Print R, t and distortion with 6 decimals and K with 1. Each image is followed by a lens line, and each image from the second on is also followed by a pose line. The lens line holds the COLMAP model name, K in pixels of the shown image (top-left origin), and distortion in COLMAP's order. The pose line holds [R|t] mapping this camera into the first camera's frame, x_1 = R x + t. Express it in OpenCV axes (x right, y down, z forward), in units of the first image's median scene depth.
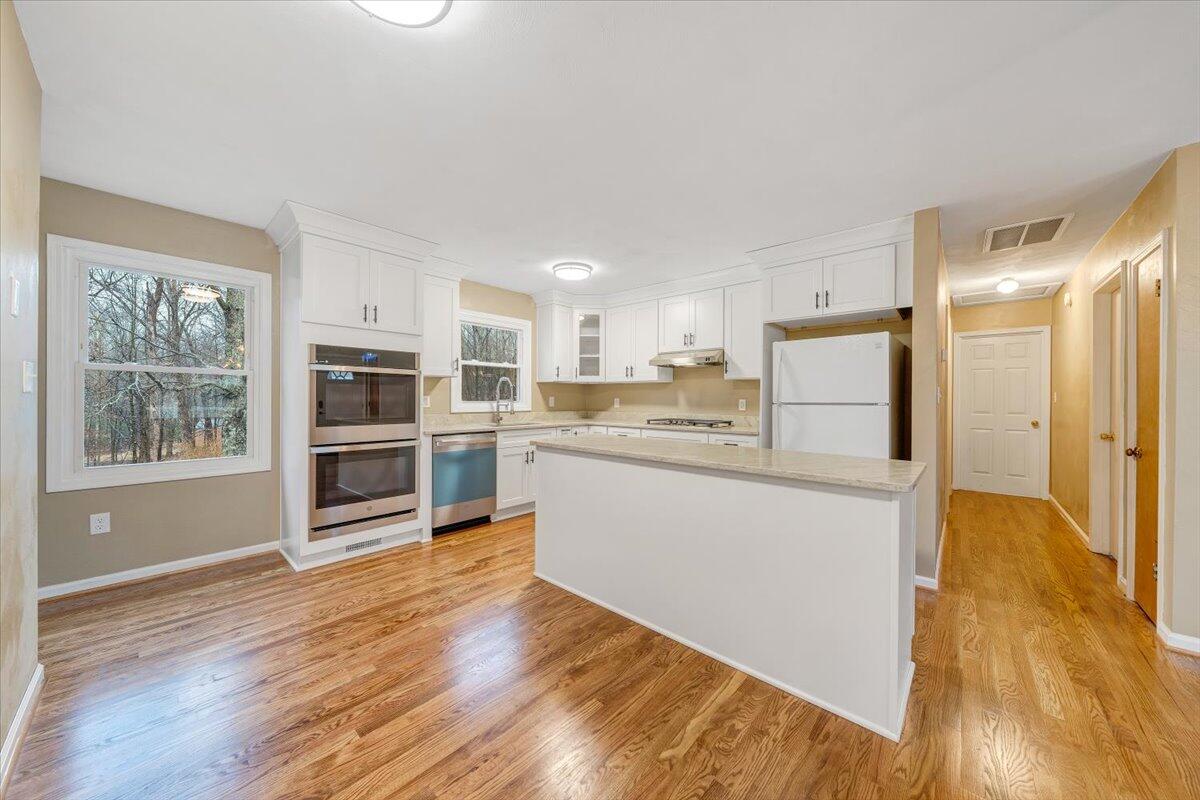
lens RADIAL K [[410.5, 0, 594.9], [0, 410.5, 398.0], [0, 0, 1]] dist [-0.002907, -0.000485]
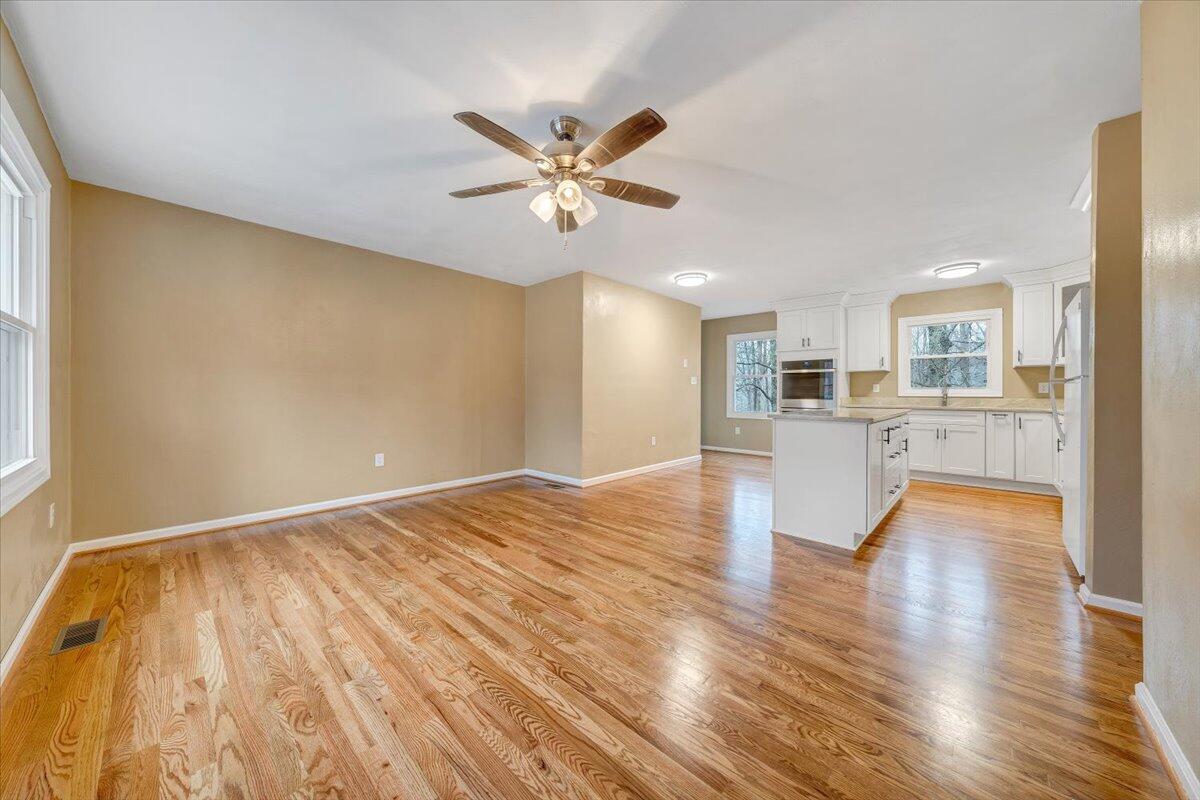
lens RADIAL K [[410.5, 0, 595.3], [0, 410.5, 394.0], [0, 0, 1]] dist [-0.002907, -0.000485]
pose [[-0.017881, -0.004235, -0.999831, 1.115142], [-0.003756, 0.999984, -0.004168, 0.040990], [0.999833, 0.003681, -0.017896, 0.027134]]
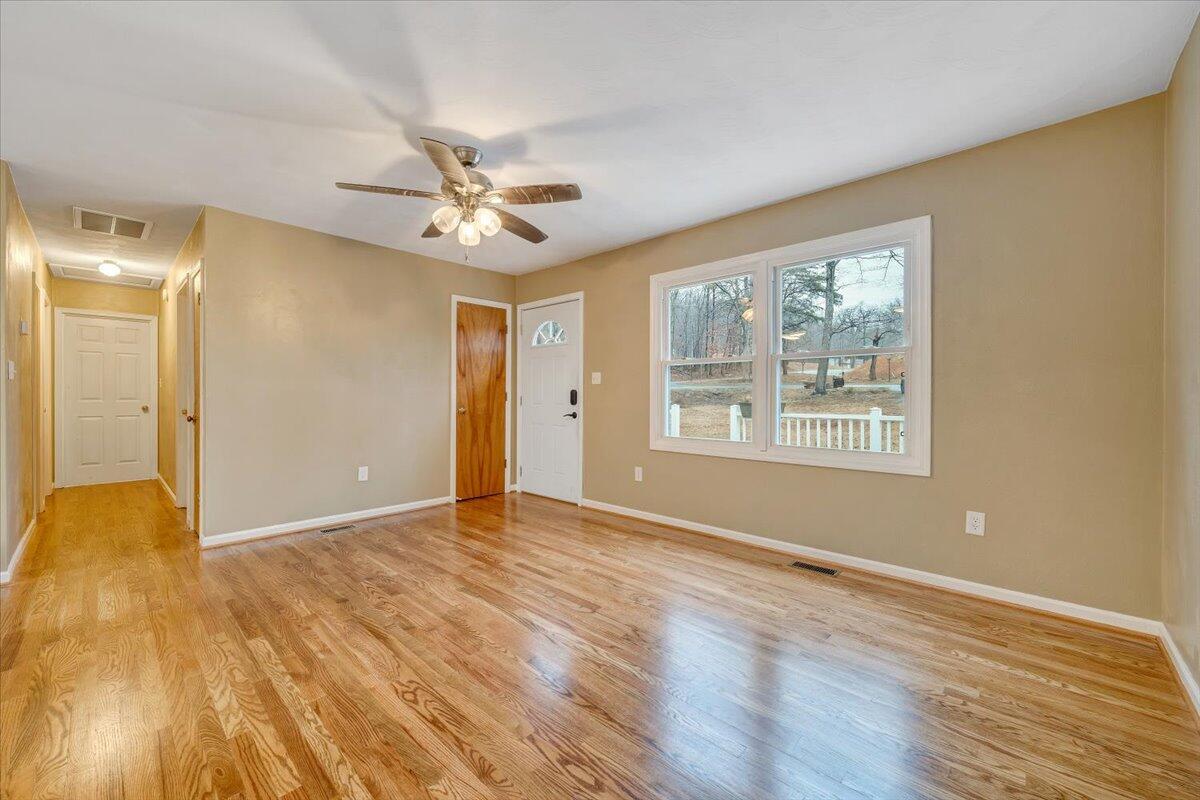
lens RADIAL K [[471.0, 0, 591.8], [0, 471.0, 398.7], [0, 0, 1]] dist [-0.000259, -0.001068]
pose [[0.026780, -0.010812, 0.999583, -0.118569], [-0.001075, 0.999941, 0.010845, 0.031442], [-0.999641, -0.001365, 0.026767, -0.224125]]
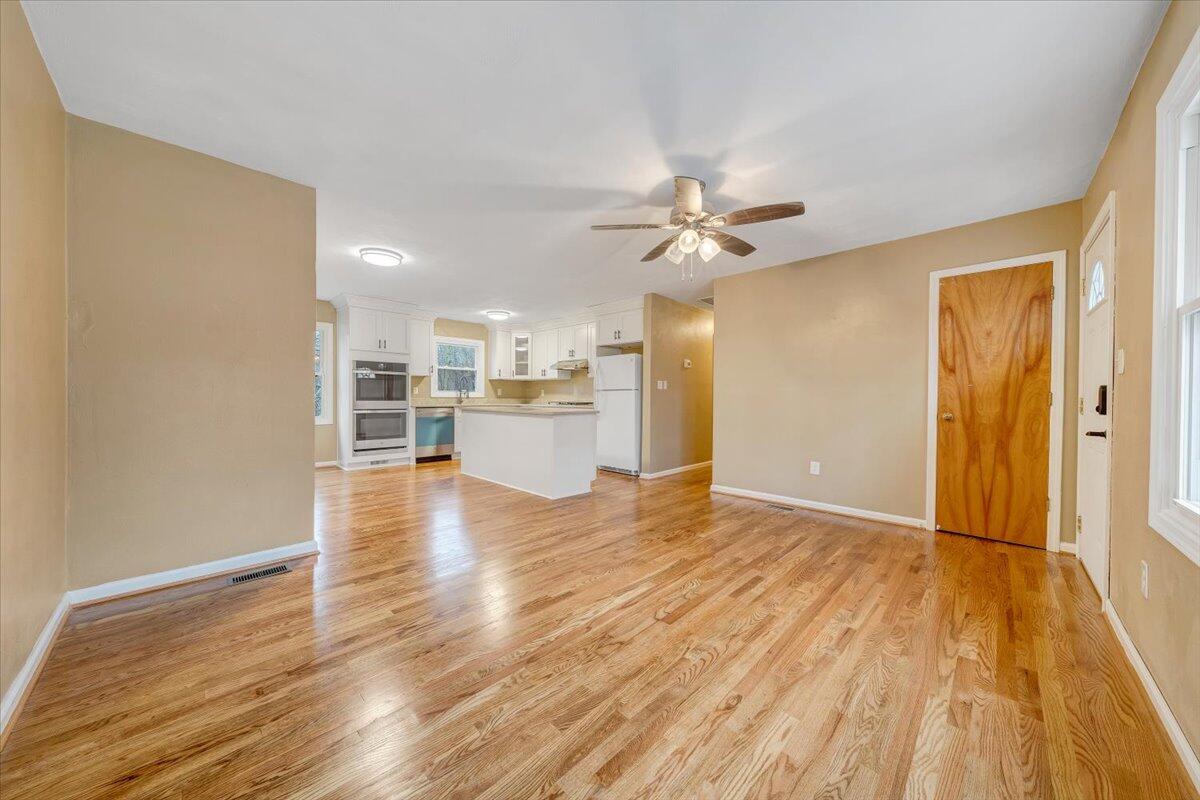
lens RADIAL K [[410.5, 0, 594.6], [0, 410.5, 399.1], [0, 0, 1]] dist [-0.002907, -0.000485]
pose [[0.999114, 0.000890, -0.042086, 0.433075], [-0.000675, 0.999987, 0.005107, 0.037213], [0.042090, -0.005074, 0.999101, -0.724360]]
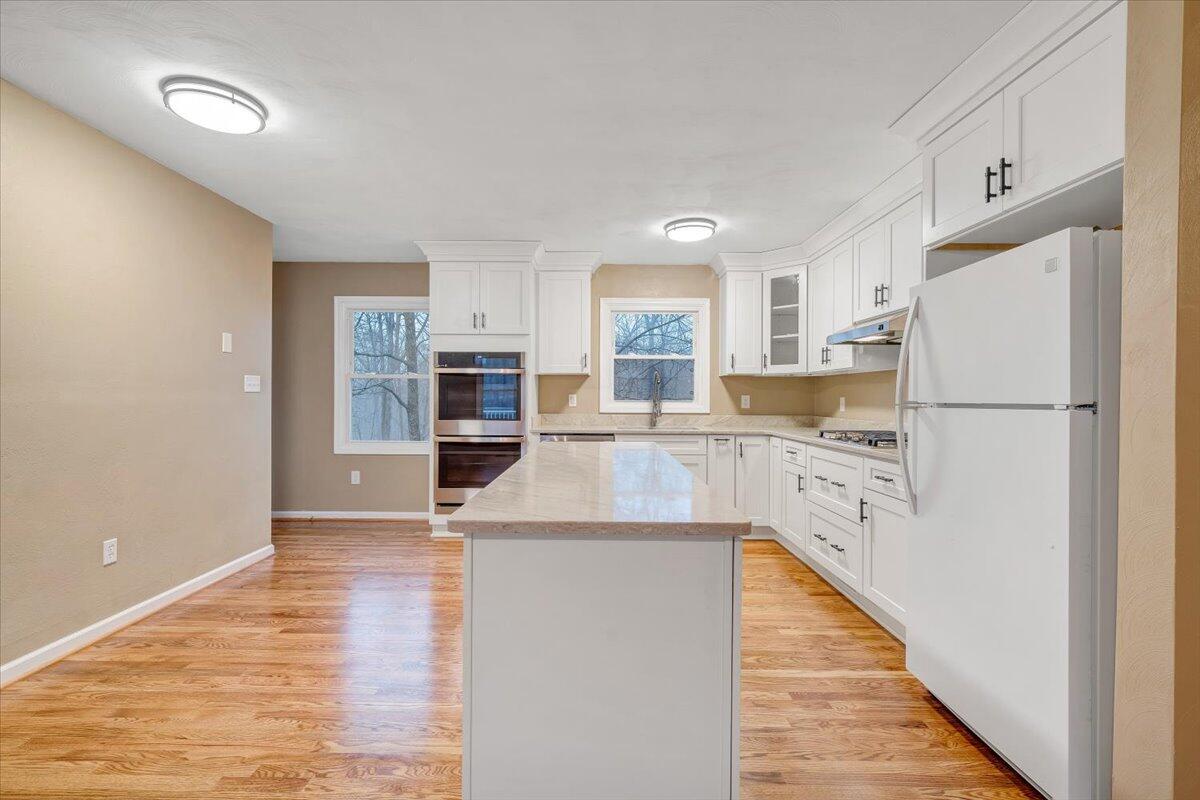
lens RADIAL K [[525.1, 0, 592.9], [0, 525.1, 396.5], [0, 0, 1]] dist [0.004624, -0.000562]
pose [[0.669199, -0.002529, -0.743079, 0.564025], [-0.001706, 0.999986, -0.004940, 0.005957], [0.743081, 0.004573, 0.669186, 0.217306]]
